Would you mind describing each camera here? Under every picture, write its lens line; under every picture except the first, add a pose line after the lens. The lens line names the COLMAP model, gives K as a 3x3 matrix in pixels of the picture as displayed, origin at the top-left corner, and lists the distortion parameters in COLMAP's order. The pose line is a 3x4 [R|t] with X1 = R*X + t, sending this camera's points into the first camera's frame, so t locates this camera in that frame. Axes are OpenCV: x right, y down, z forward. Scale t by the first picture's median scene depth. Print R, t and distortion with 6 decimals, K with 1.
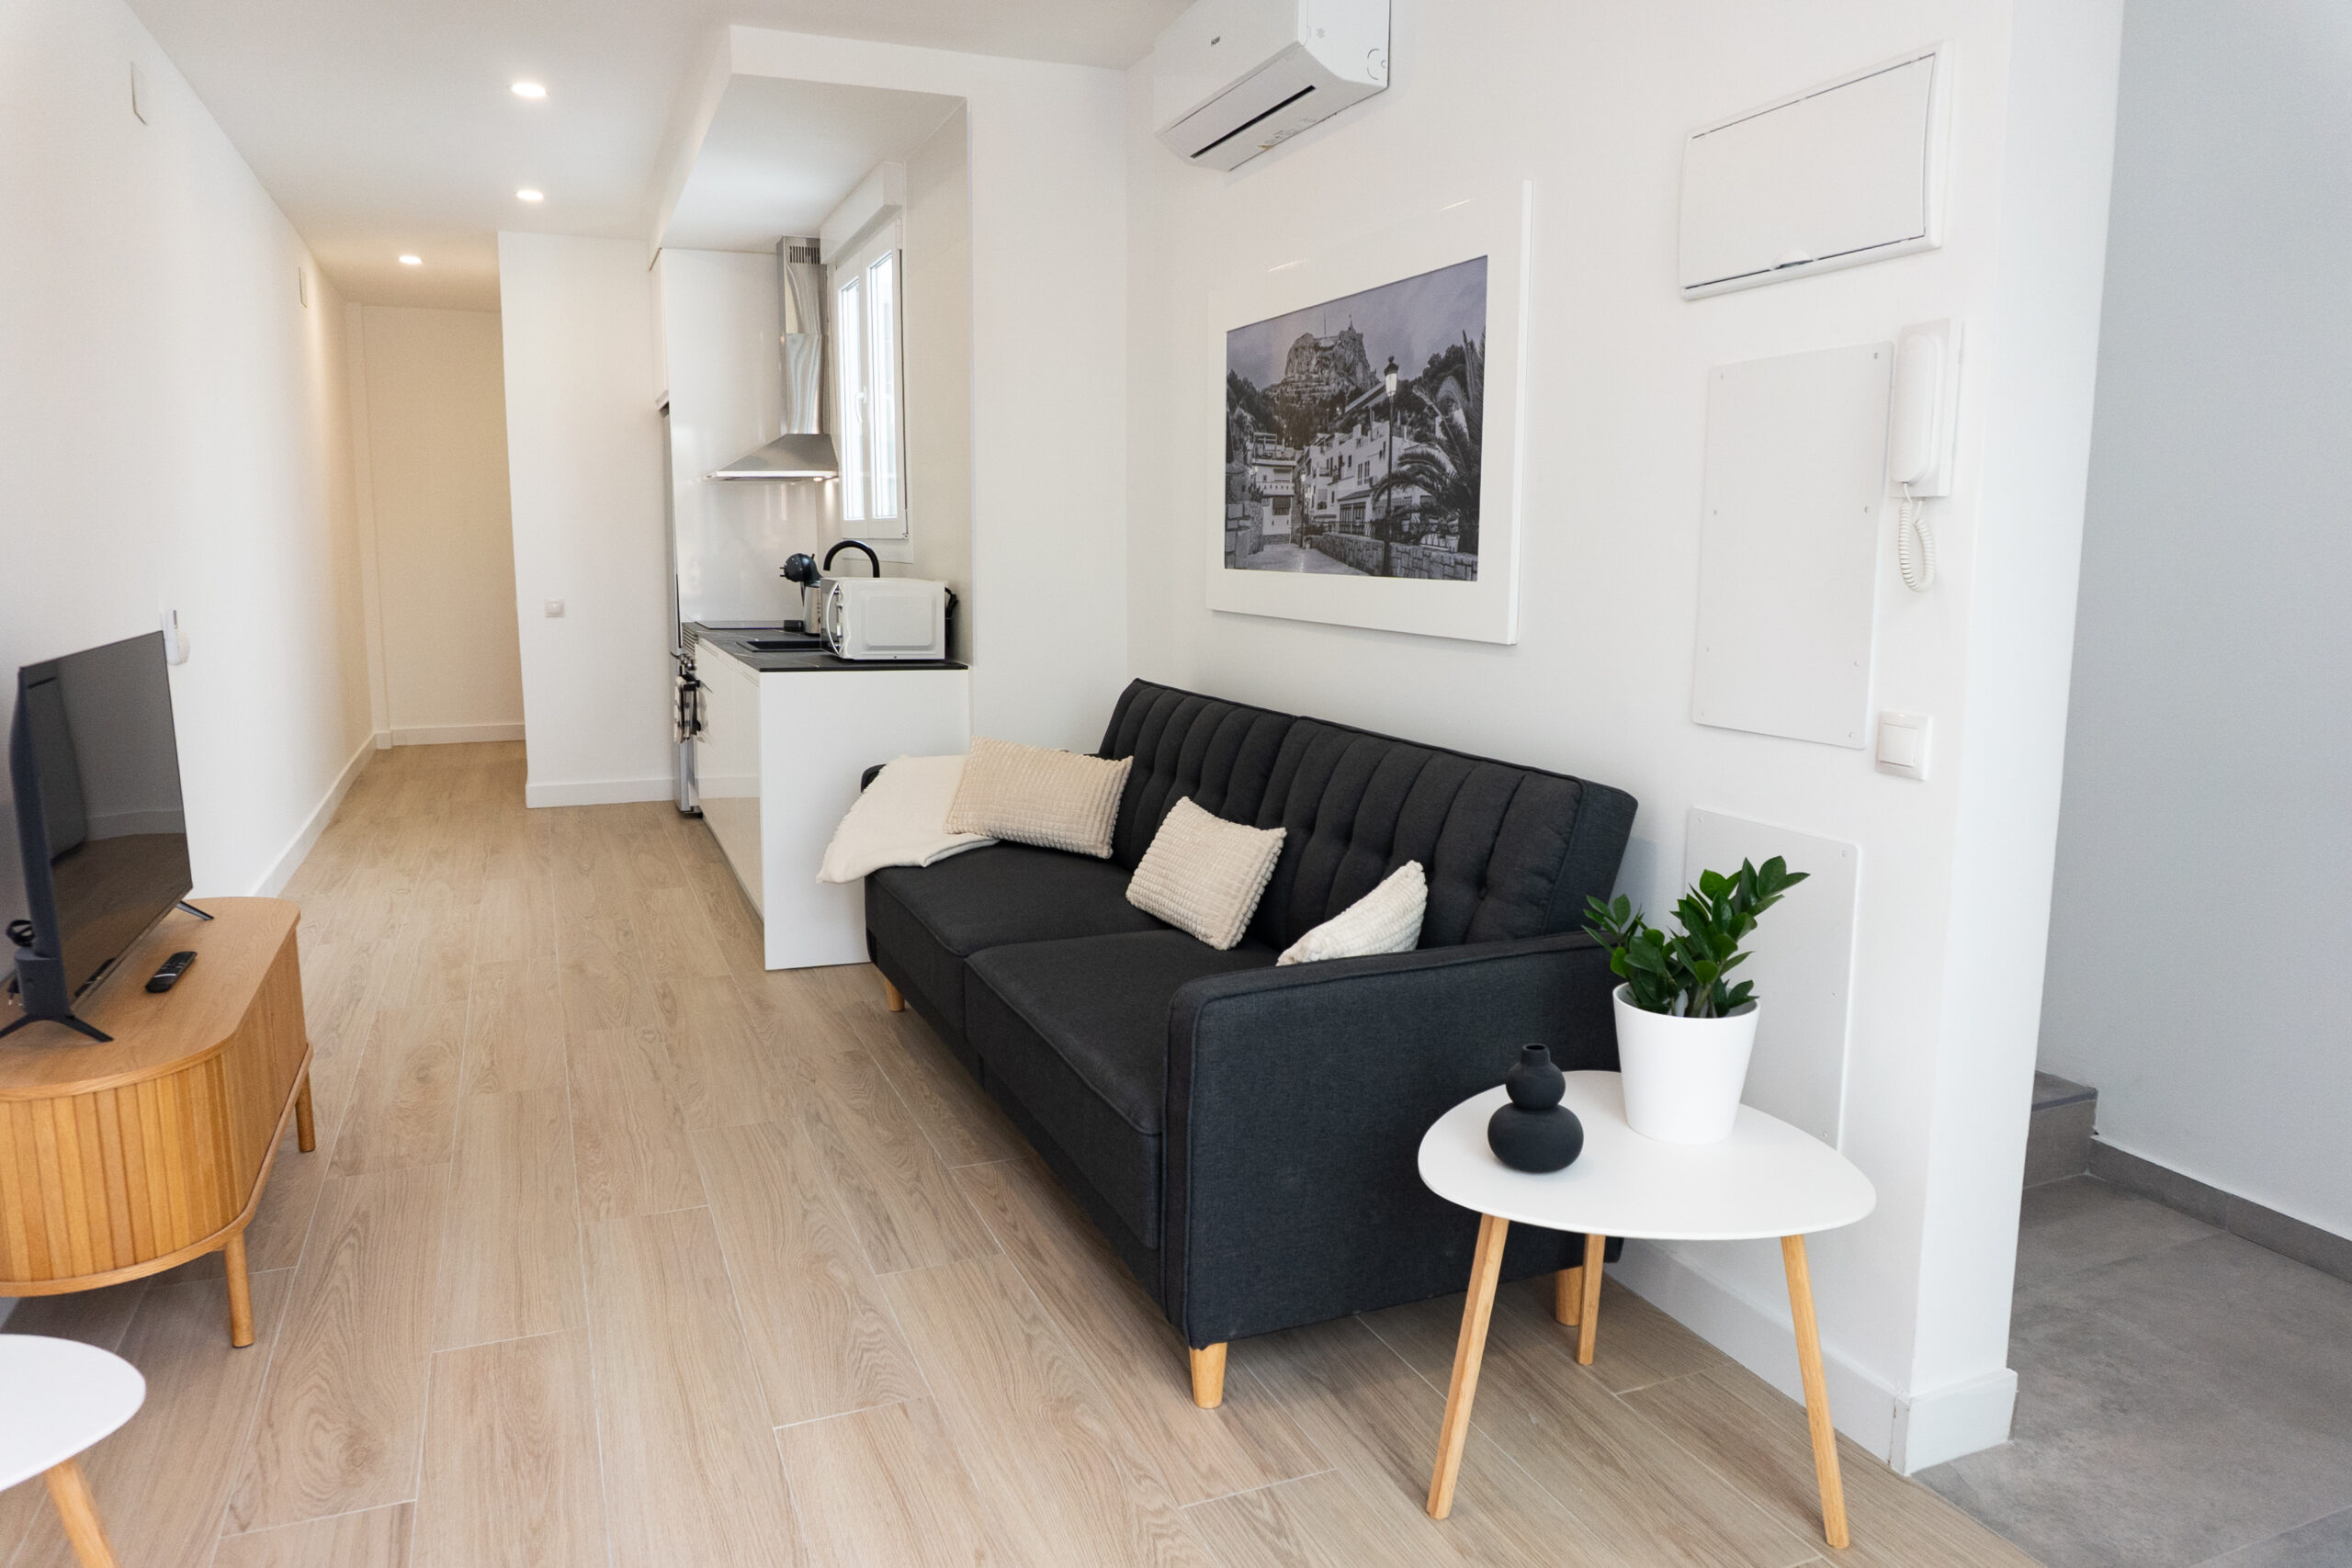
lens RADIAL K [[1564.2, 0, 1176.0], [0, 1564.2, 784.0], [0, 0, 1]] dist [-0.022449, -0.001330]
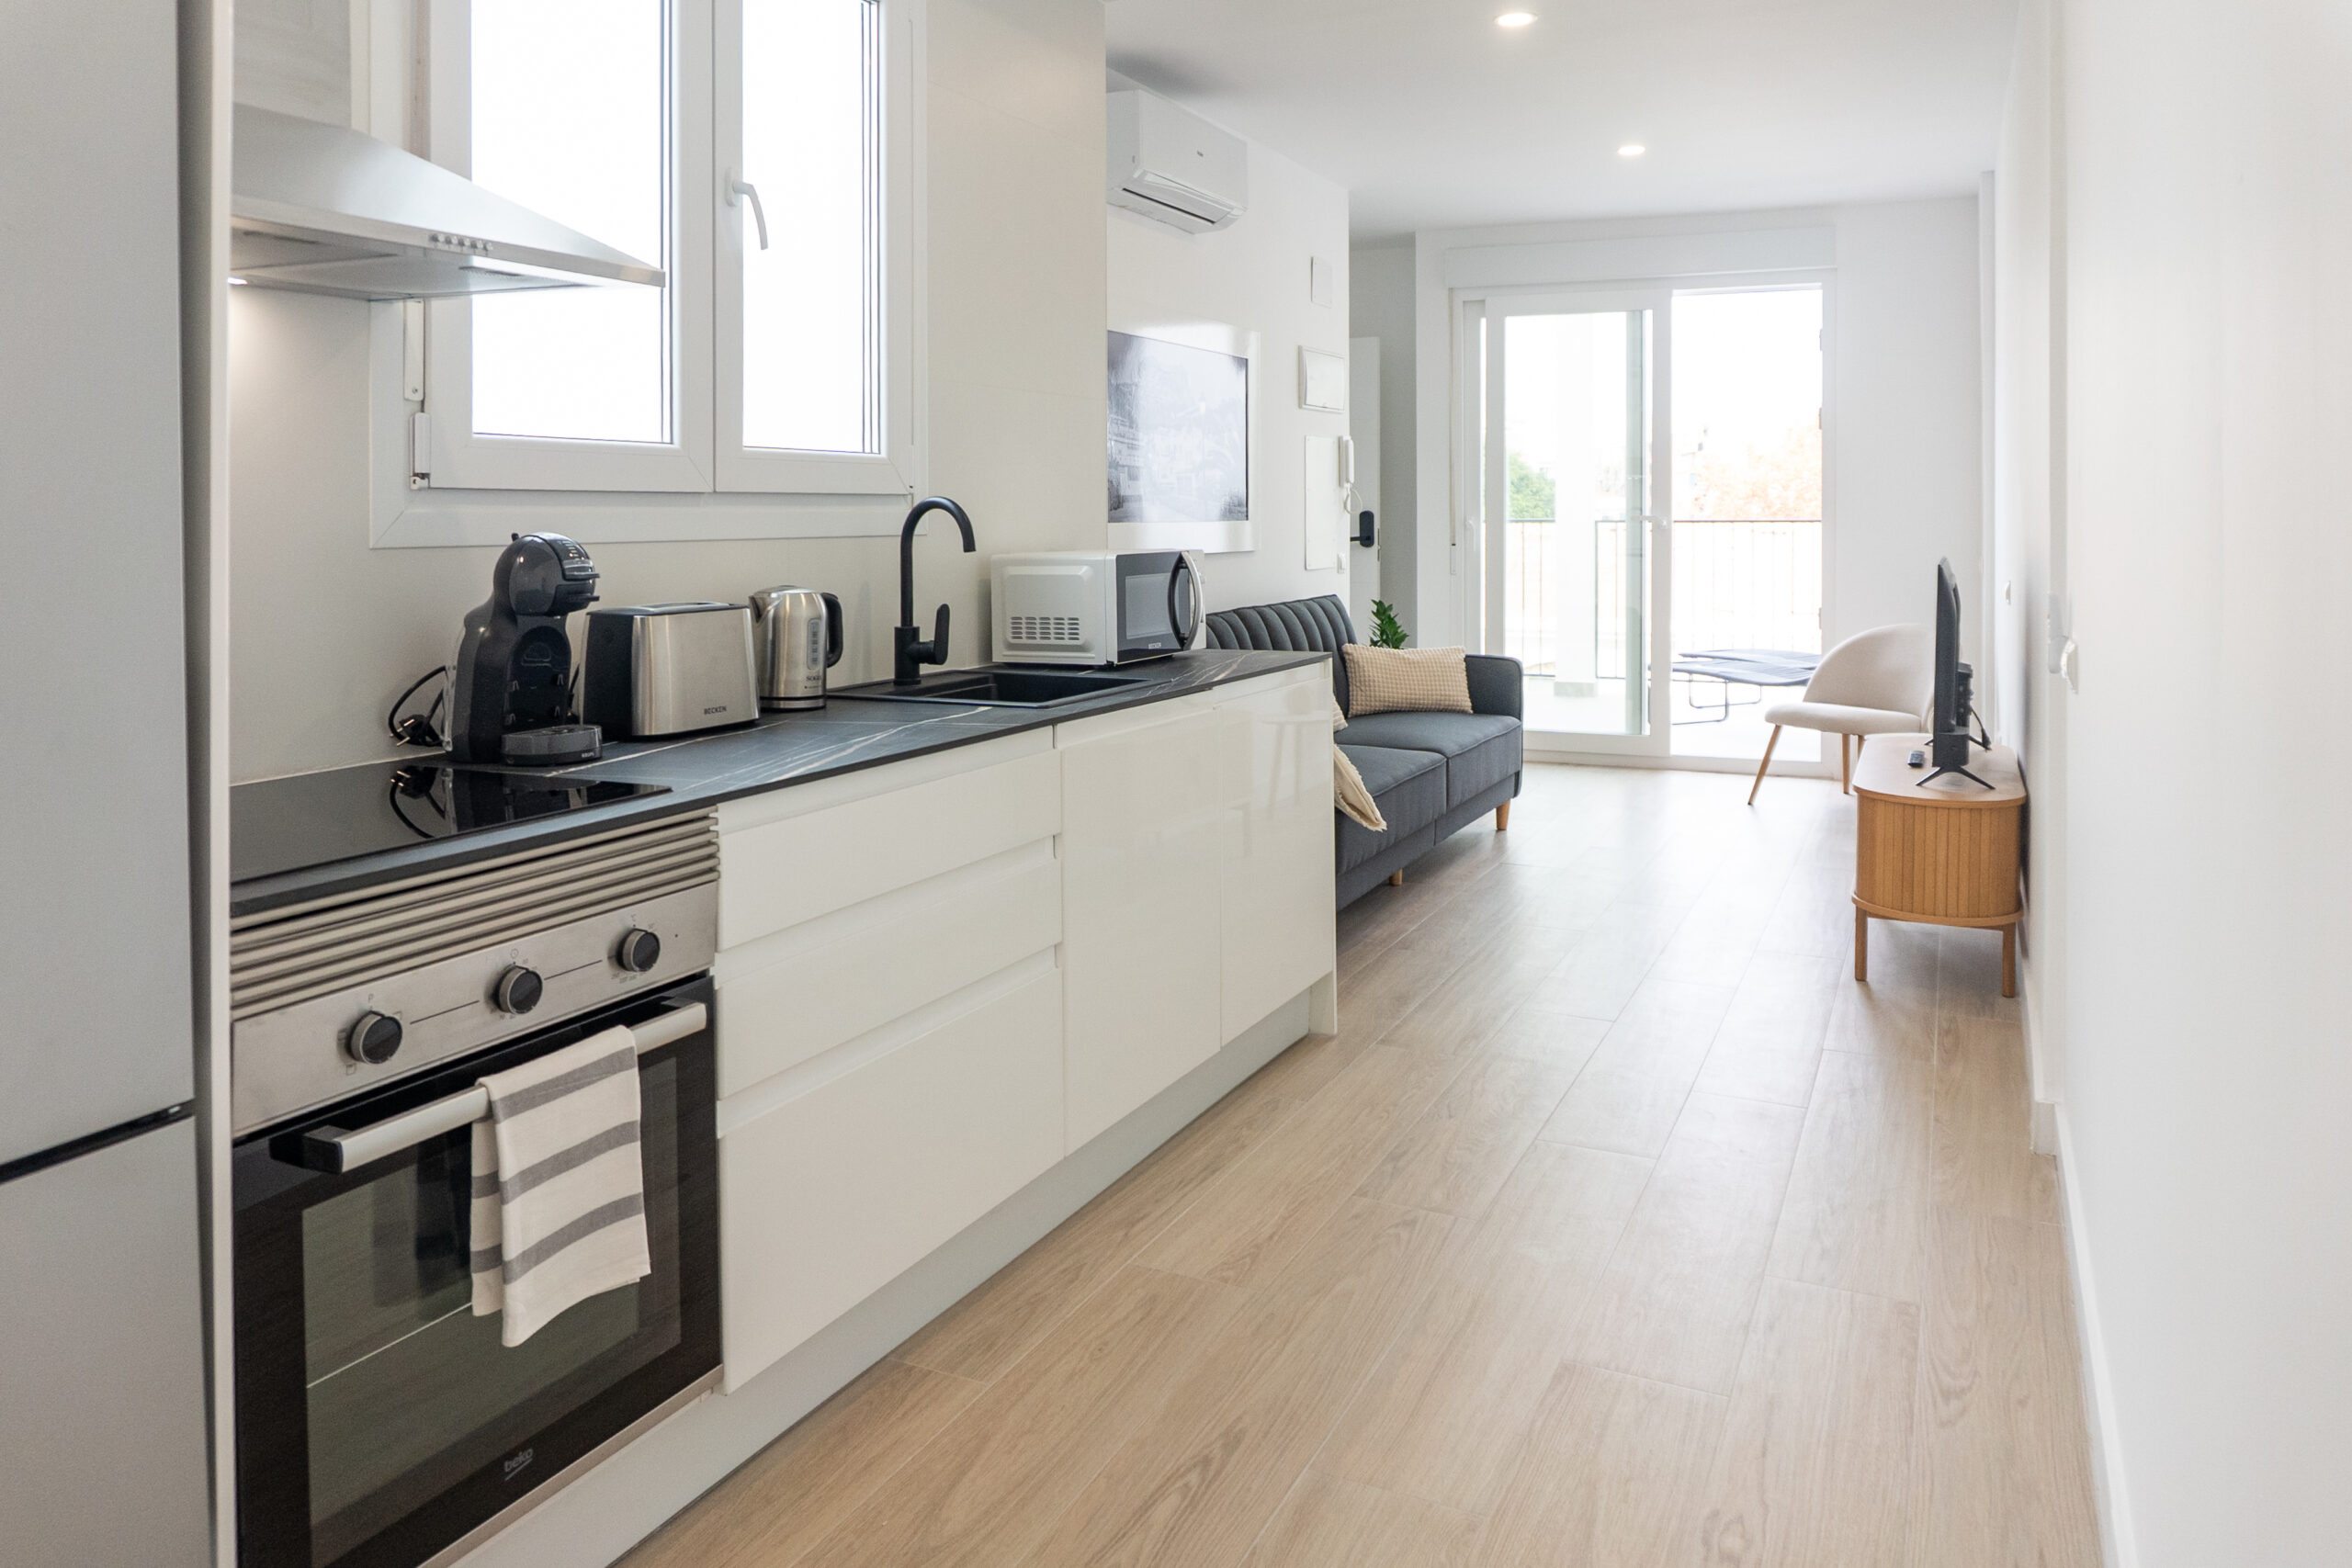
lens RADIAL K [[1564.2, 0, 1176.0], [0, 1564.2, 784.0], [0, 0, 1]] dist [-0.022449, -0.001330]
pose [[-0.672463, -0.126208, 0.729291, -0.569473], [0.114776, 0.955651, 0.271214, -0.164838], [-0.731177, 0.266087, -0.628154, 1.101951]]
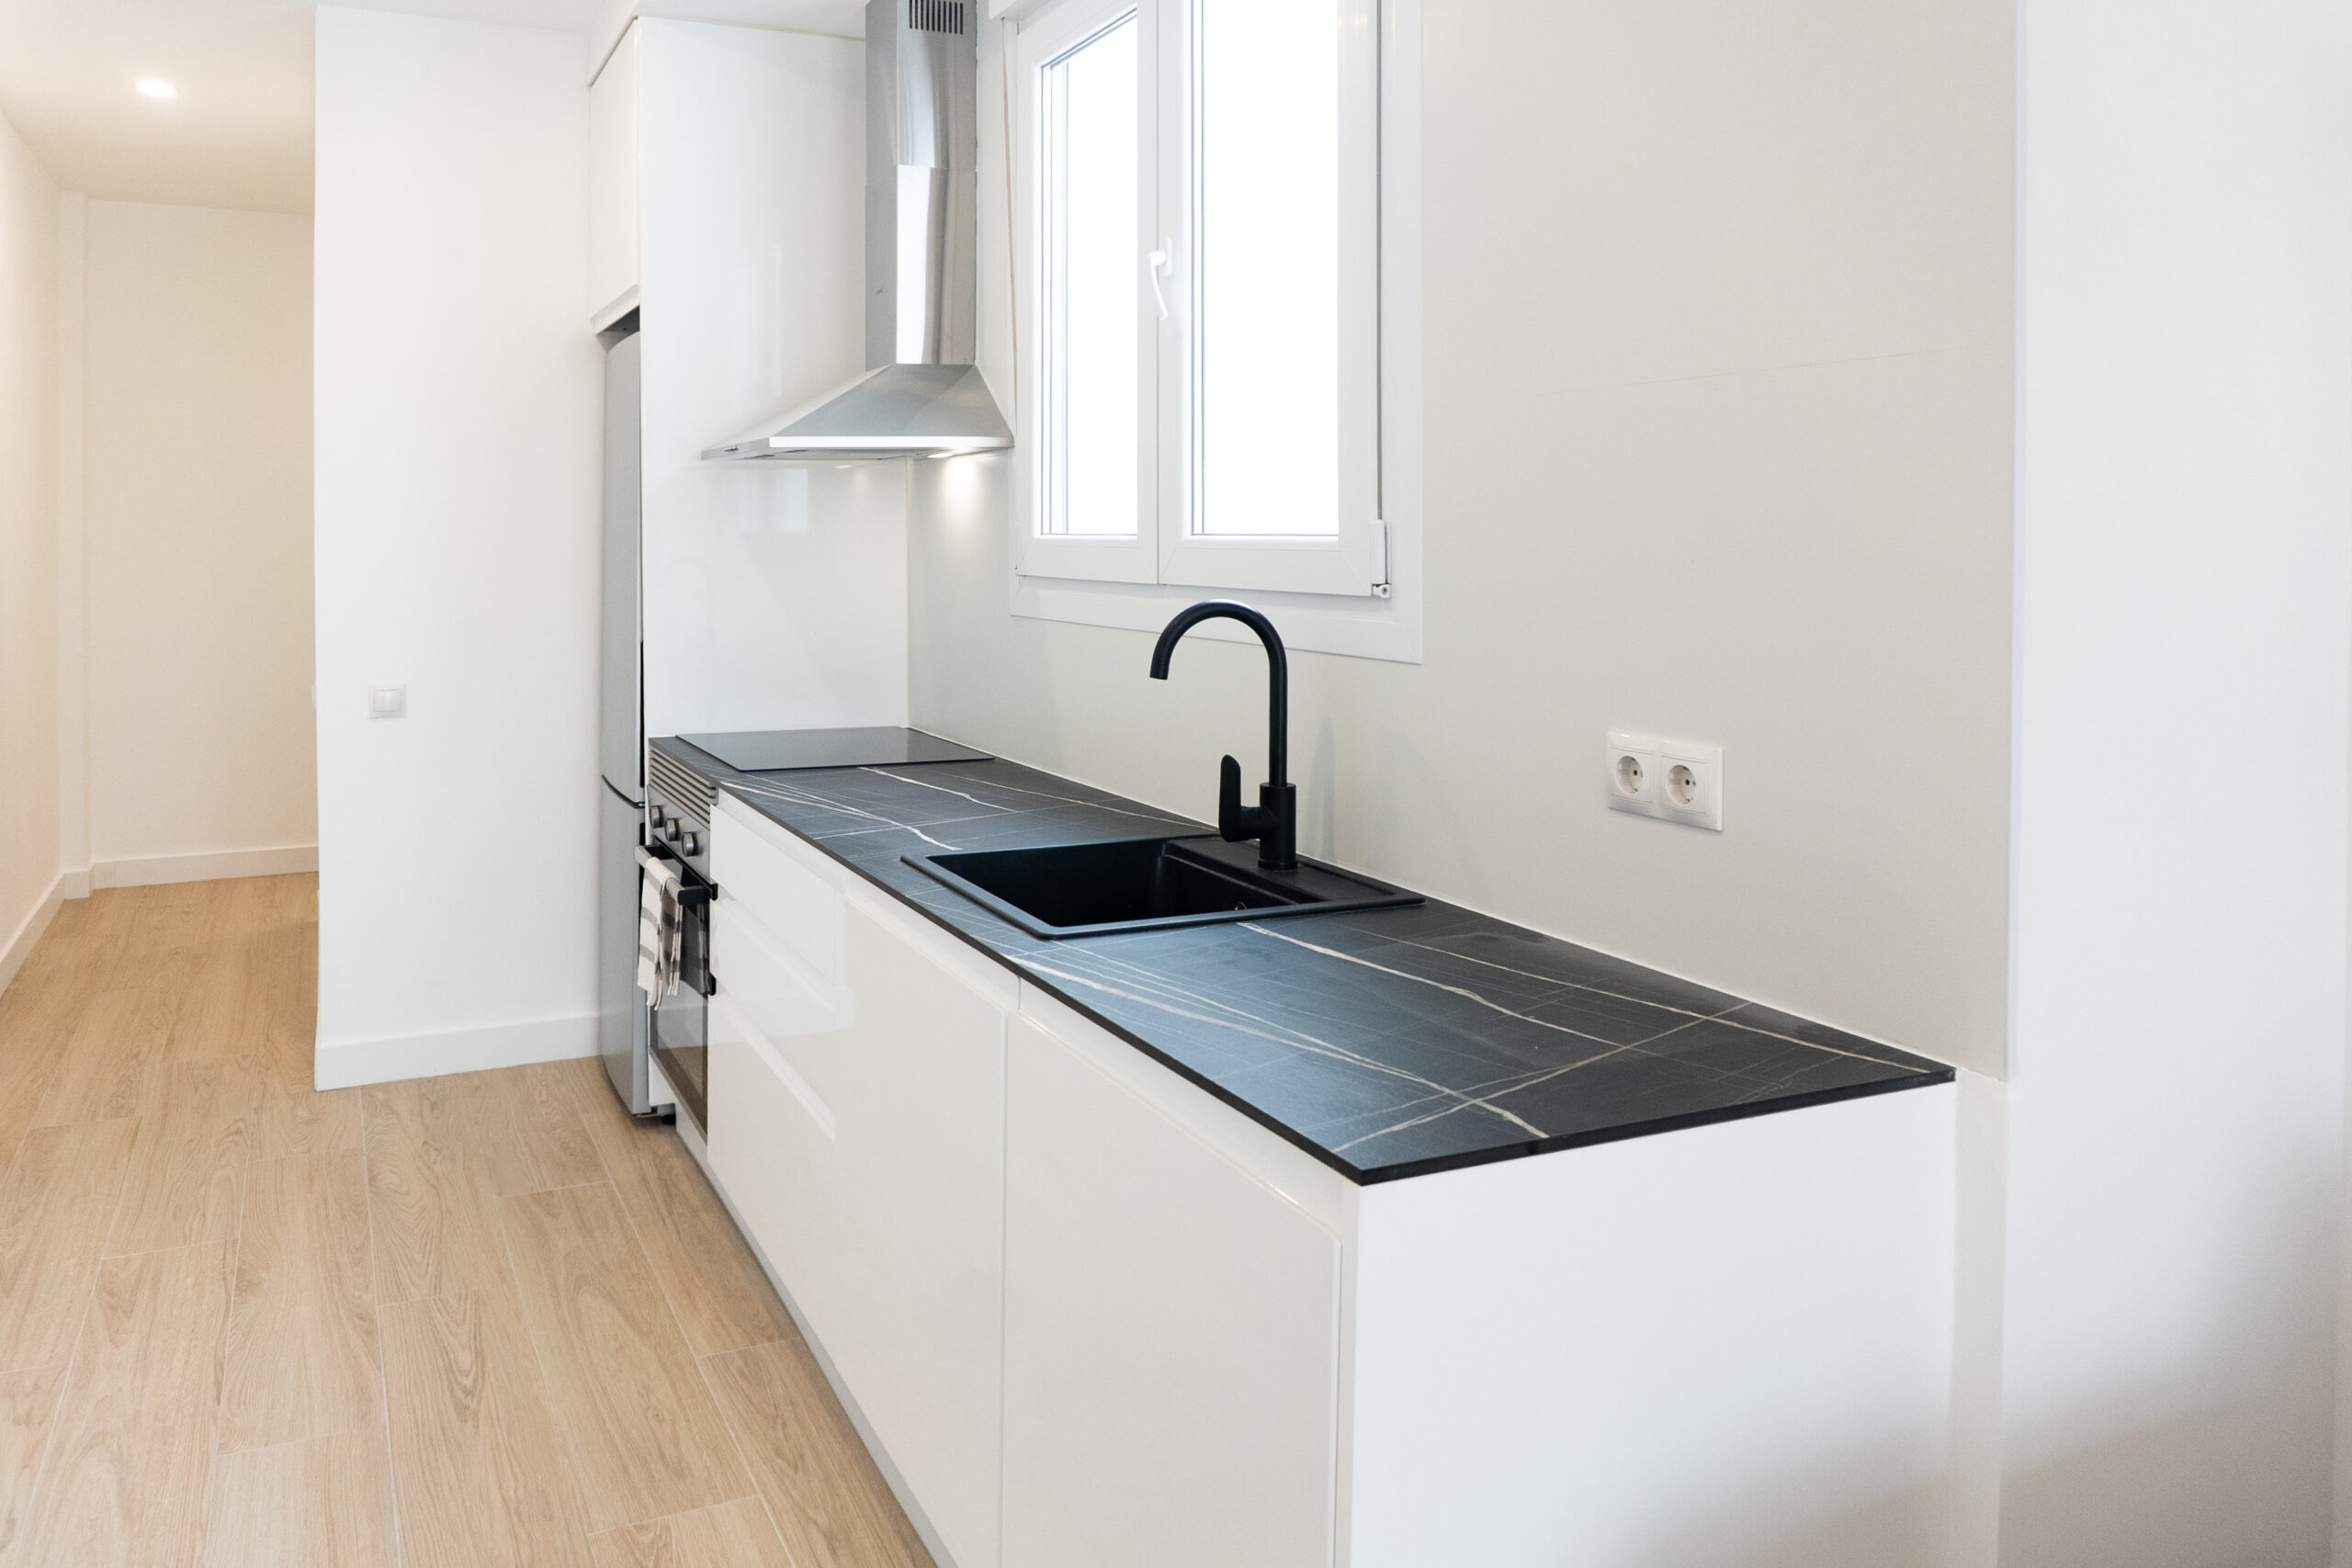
lens RADIAL K [[1806.6, 0, 1114.2], [0, 1806.6, 572.4], [0, 0, 1]] dist [-0.021681, -0.007493]
pose [[0.999577, -0.004582, 0.028733, -0.187057], [0.008432, 0.990764, -0.135334, -0.077848], [-0.027848, 0.135519, 0.990383, 0.422839]]
